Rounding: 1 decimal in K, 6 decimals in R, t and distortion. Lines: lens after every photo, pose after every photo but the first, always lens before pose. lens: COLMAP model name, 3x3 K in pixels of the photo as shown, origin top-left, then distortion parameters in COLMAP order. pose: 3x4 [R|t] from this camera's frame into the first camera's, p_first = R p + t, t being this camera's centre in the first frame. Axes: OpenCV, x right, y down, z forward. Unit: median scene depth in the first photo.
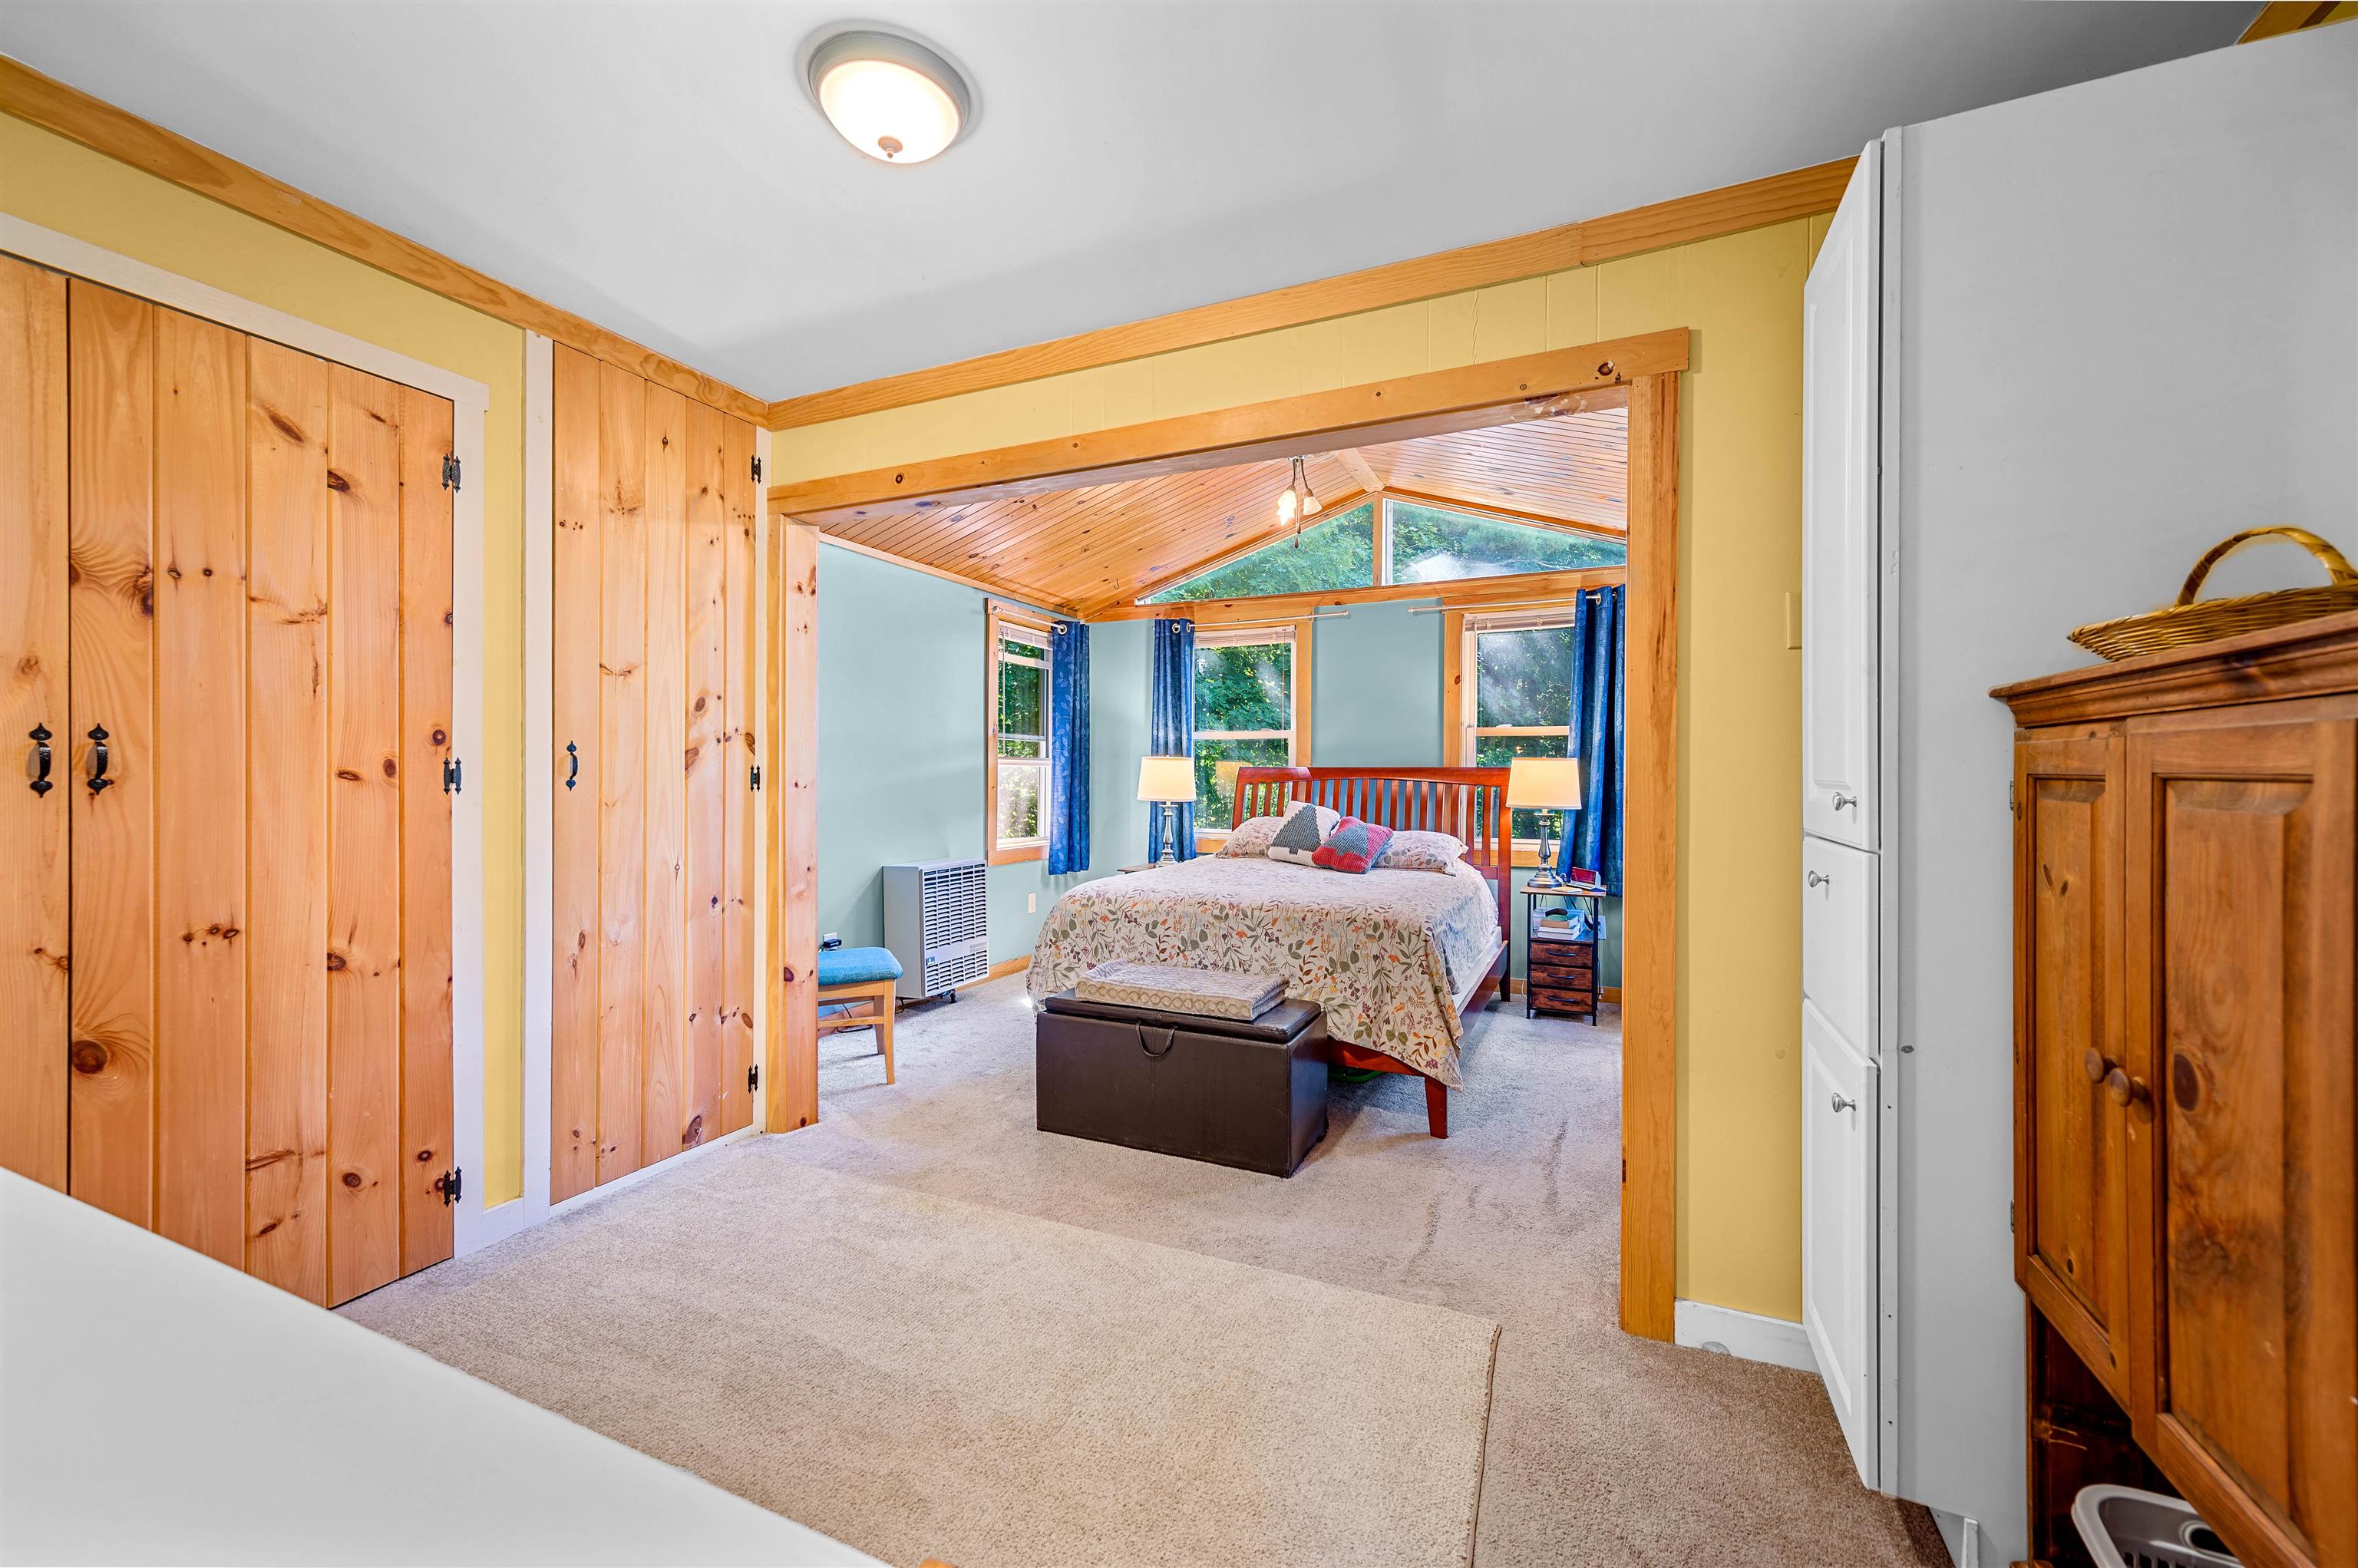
lens RADIAL K [[930.0, 0, 1172.9], [0, 930.0, 800.4], [0, 0, 1]] dist [-0.001840, -0.000367]
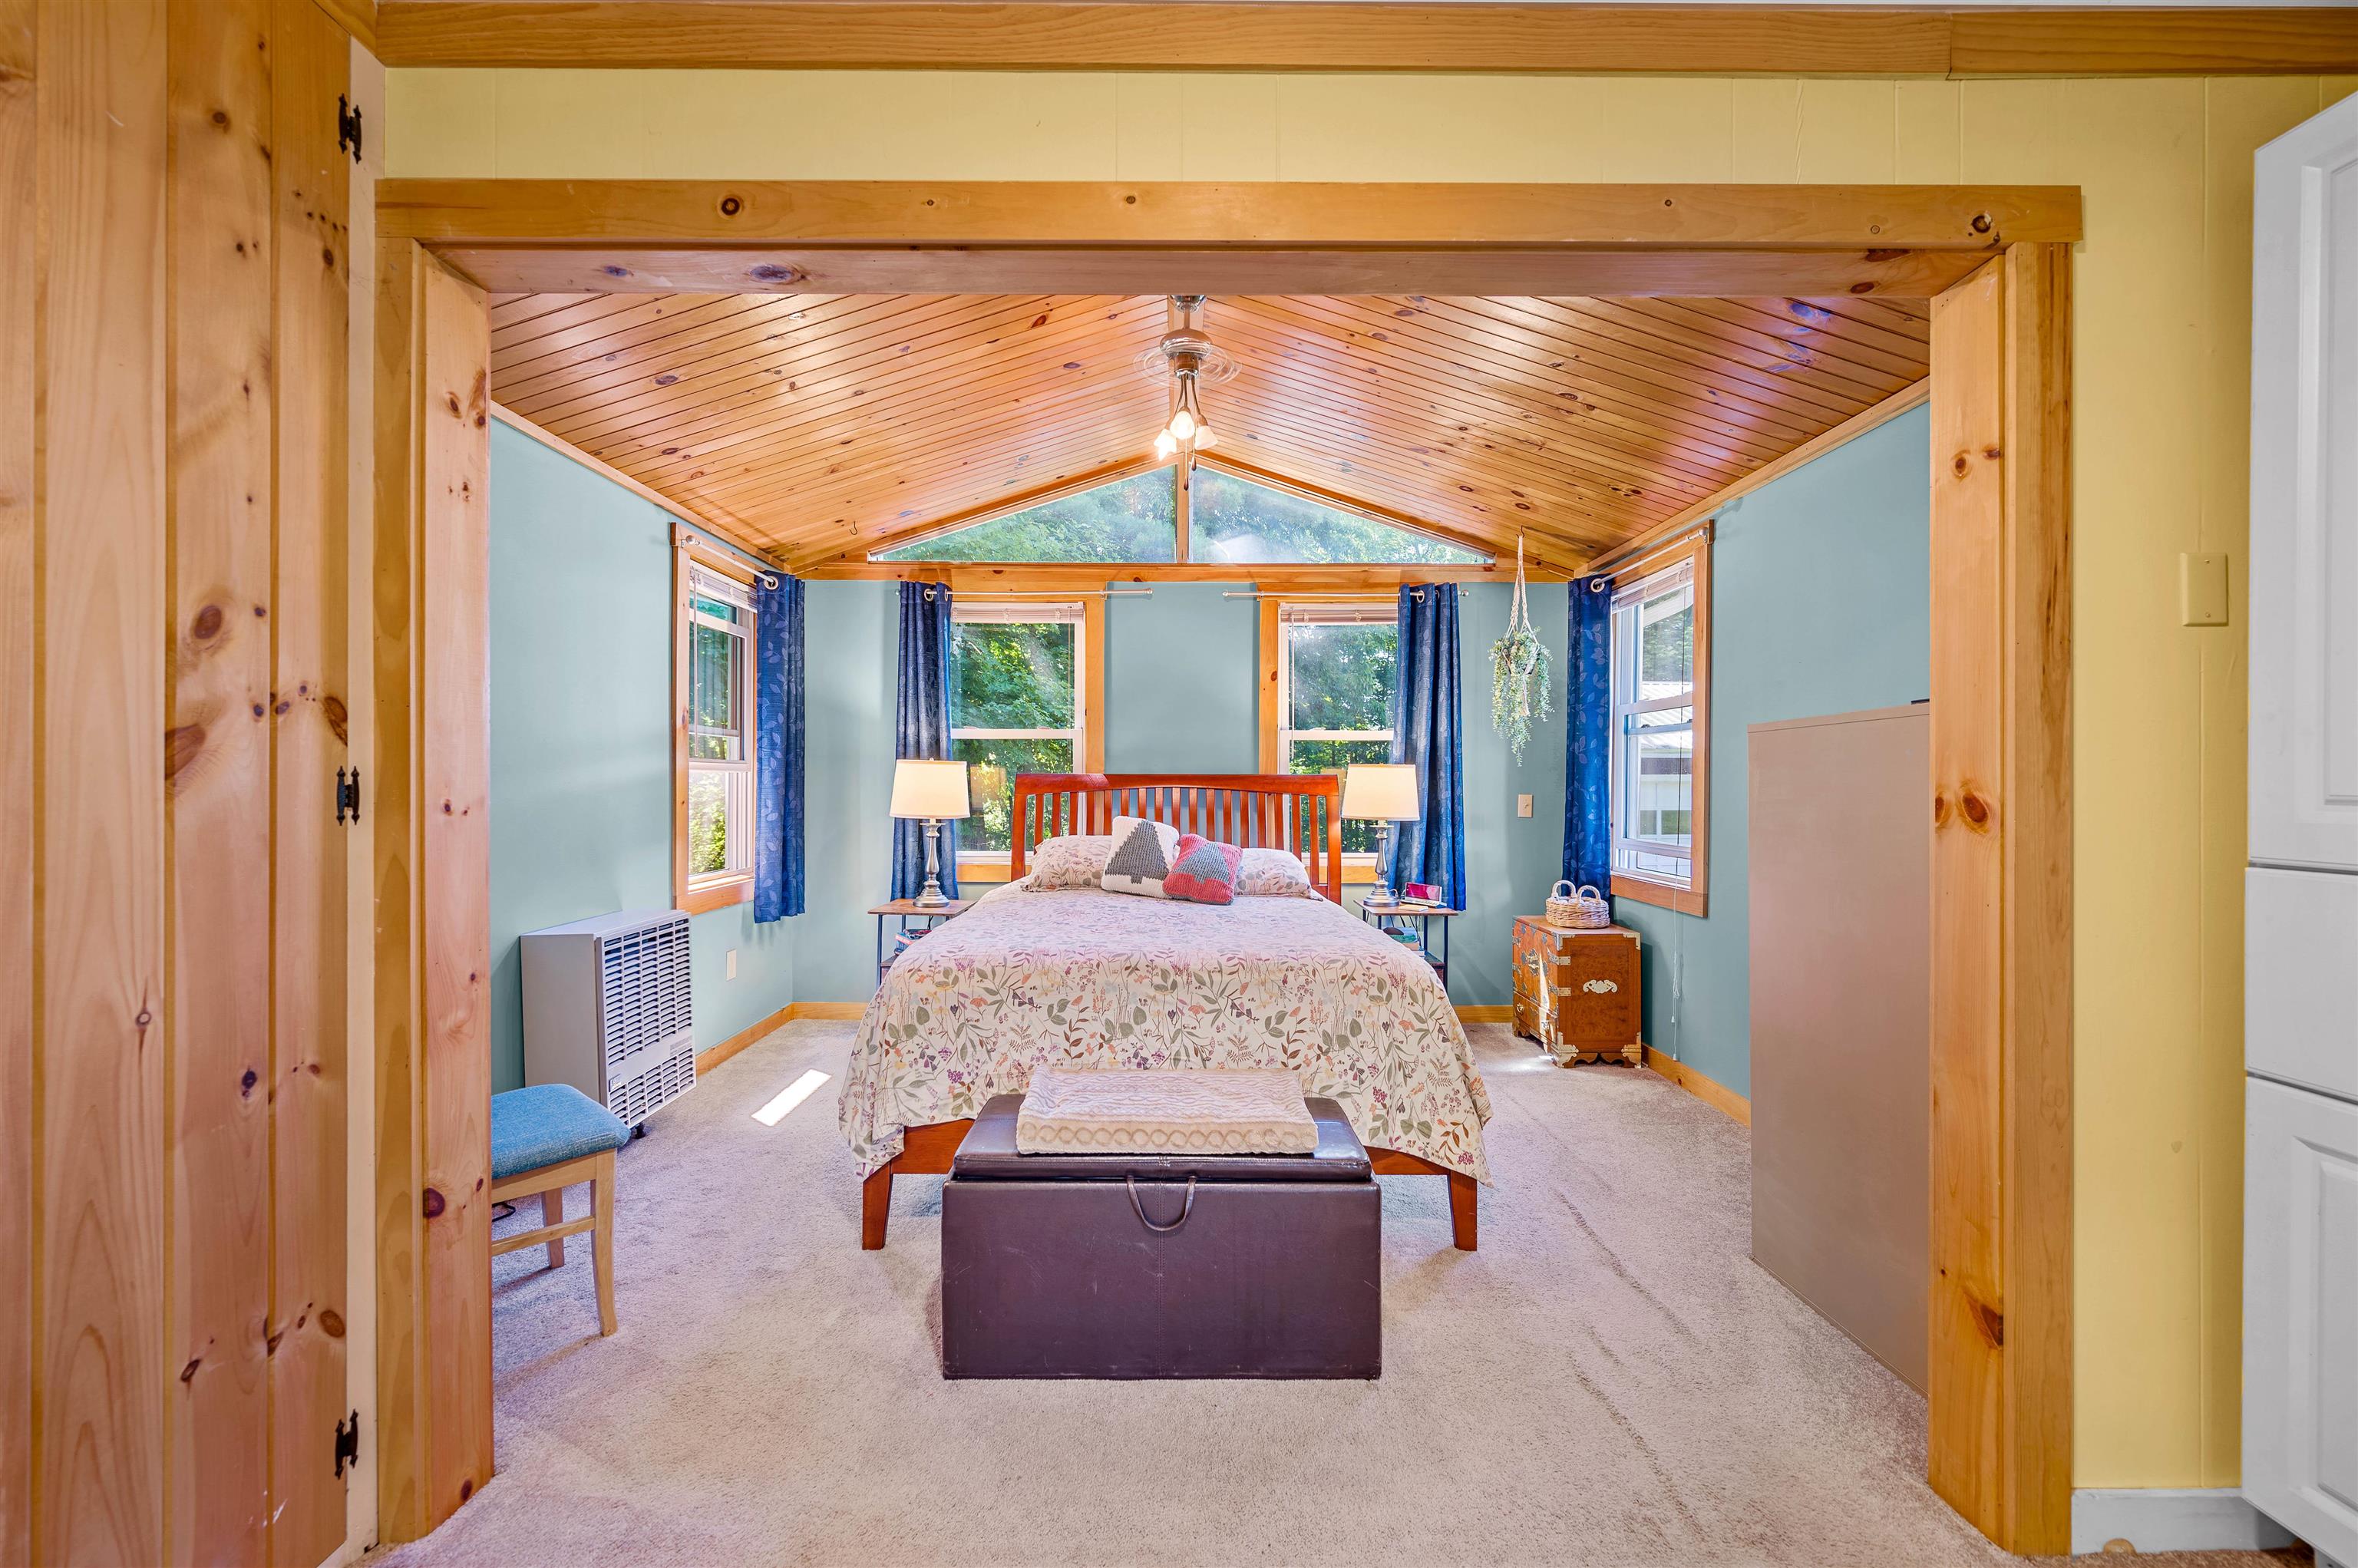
lens RADIAL K [[930.0, 0, 1172.9], [0, 930.0, 800.4], [0, 0, 1]] dist [-0.001840, -0.000367]
pose [[0.906945, -0.009261, 0.421147, -0.174355], [0.012242, 0.999915, -0.004376, -0.009253], [-0.421071, 0.009125, 0.906982, 0.261572]]
